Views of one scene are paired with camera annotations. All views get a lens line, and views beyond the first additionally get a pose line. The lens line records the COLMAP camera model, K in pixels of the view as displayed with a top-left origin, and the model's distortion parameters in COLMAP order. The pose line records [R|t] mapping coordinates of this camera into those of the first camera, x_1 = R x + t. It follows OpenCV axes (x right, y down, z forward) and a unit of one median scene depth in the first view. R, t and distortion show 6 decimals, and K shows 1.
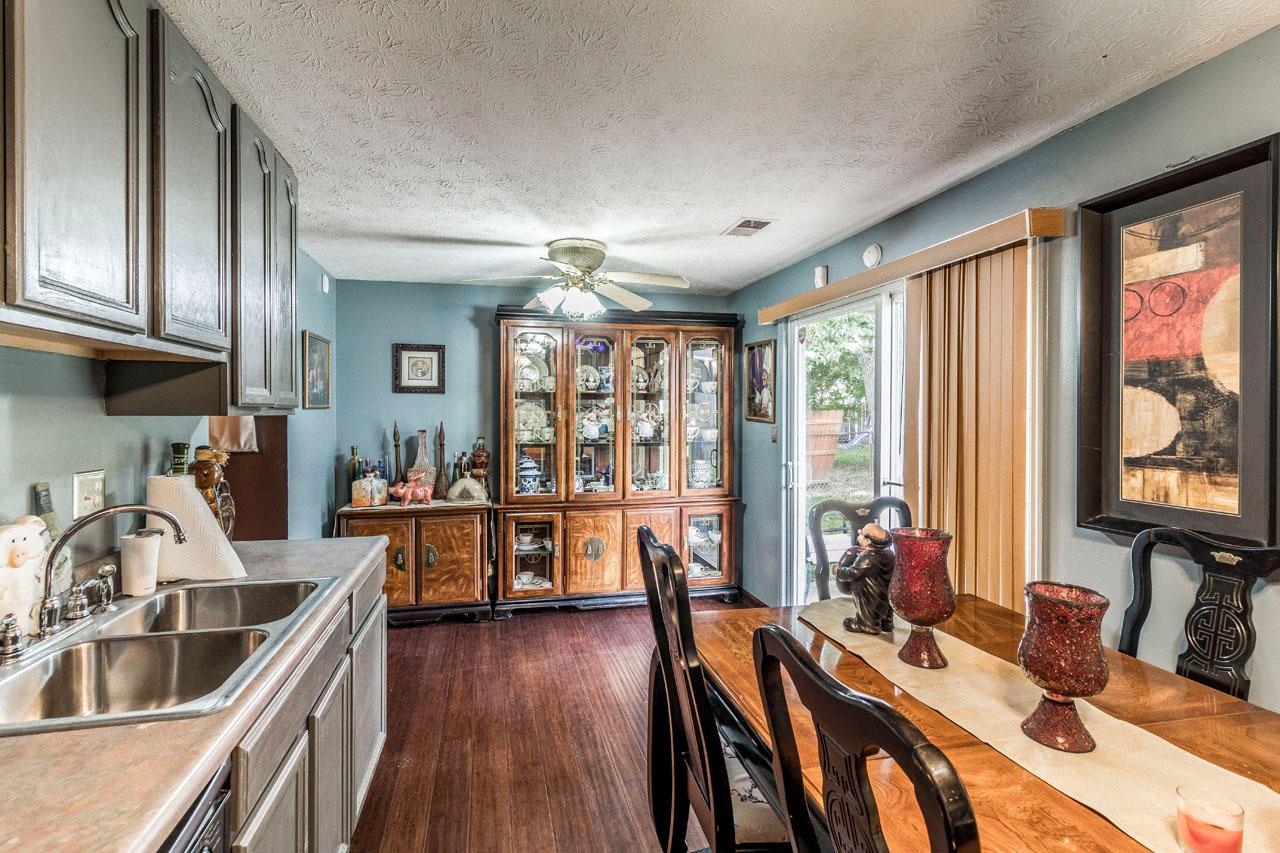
lens RADIAL K [[596.7, 0, 632.1], [0, 596.7, 419.6], [0, 0, 1]] dist [0.002010, 0.000325]
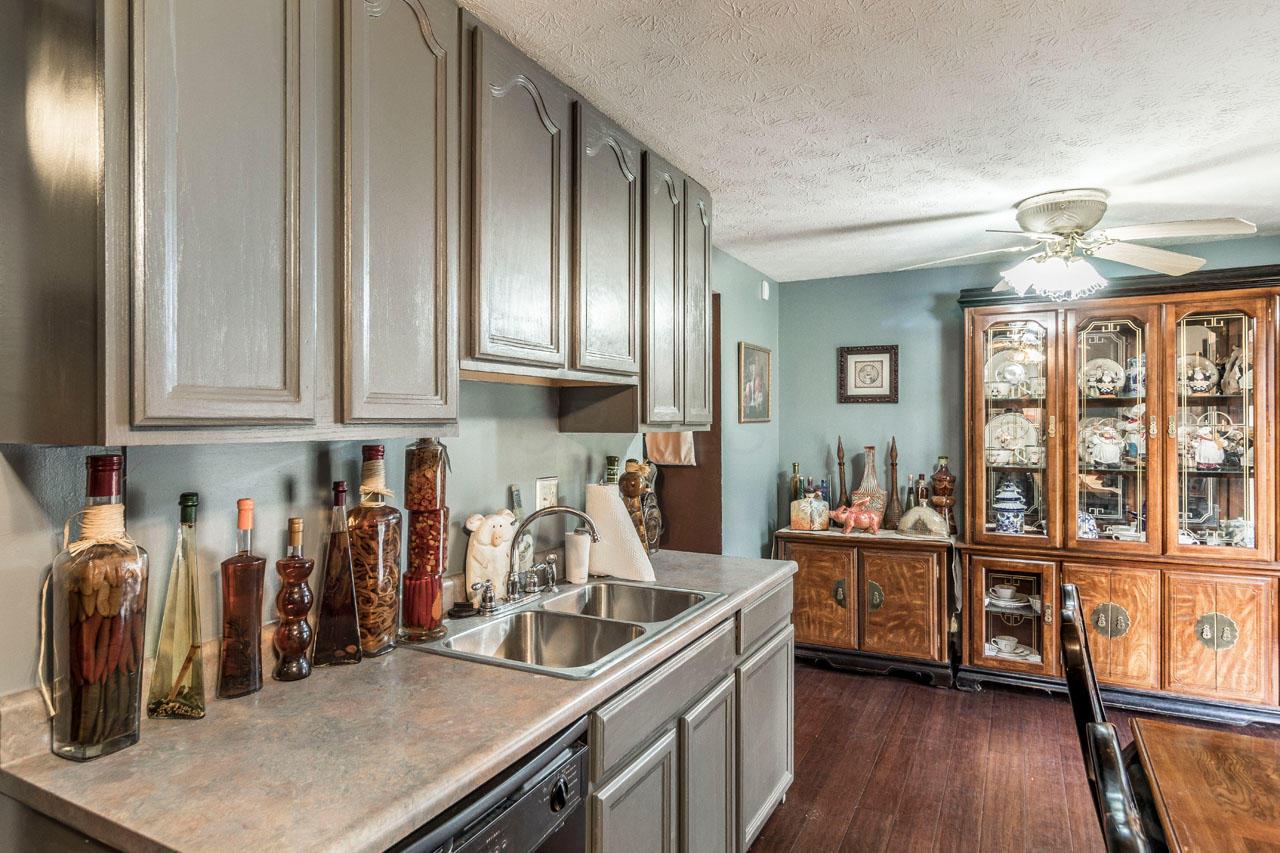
lens RADIAL K [[735.1, 0, 641.4], [0, 735.1, 425.0], [0, 0, 1]] dist [-0.003653, -0.001229]
pose [[0.768248, -0.000013, -0.640152, 0.113864], [-0.005718, 0.999960, -0.006883, -0.006755], [0.640126, 0.008948, 0.768218, -0.025344]]
